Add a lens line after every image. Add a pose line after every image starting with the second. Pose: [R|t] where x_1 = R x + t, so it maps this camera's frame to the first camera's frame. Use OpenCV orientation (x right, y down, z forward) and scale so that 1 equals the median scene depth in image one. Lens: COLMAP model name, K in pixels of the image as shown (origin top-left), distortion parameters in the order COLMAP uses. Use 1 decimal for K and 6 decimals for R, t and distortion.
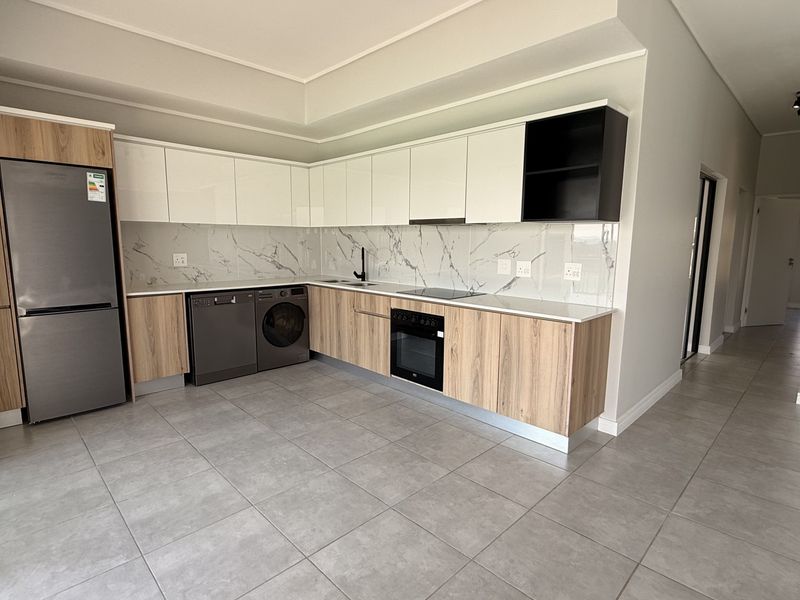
lens RADIAL K [[424.3, 0, 396.3], [0, 424.3, 299.5], [0, 0, 1]] dist [0.001063, -0.000252]
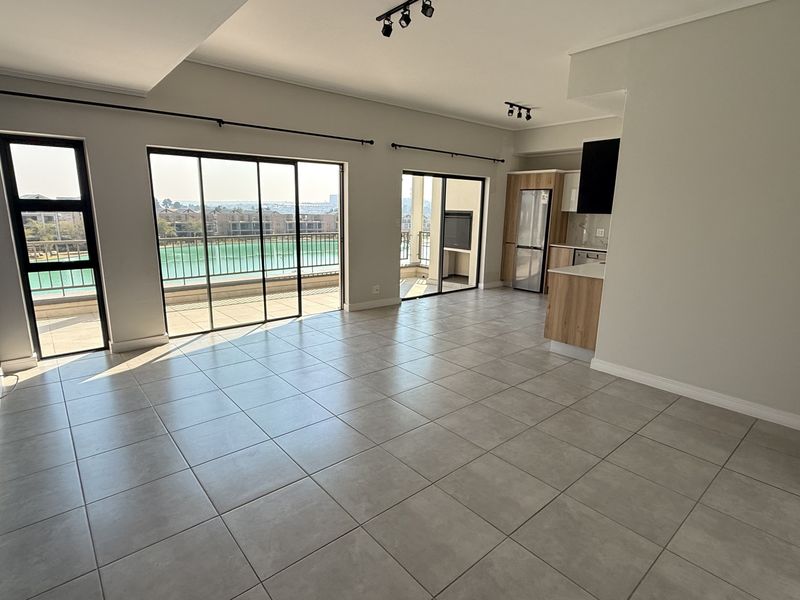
lens RADIAL K [[424.3, 0, 396.3], [0, 424.3, 299.5], [0, 0, 1]] dist [0.001063, -0.000252]
pose [[-0.065985, 0.202560, -0.977044, 1.643872], [-0.157530, 0.964784, 0.210657, -0.078450], [0.985307, 0.167814, -0.031752, 0.328797]]
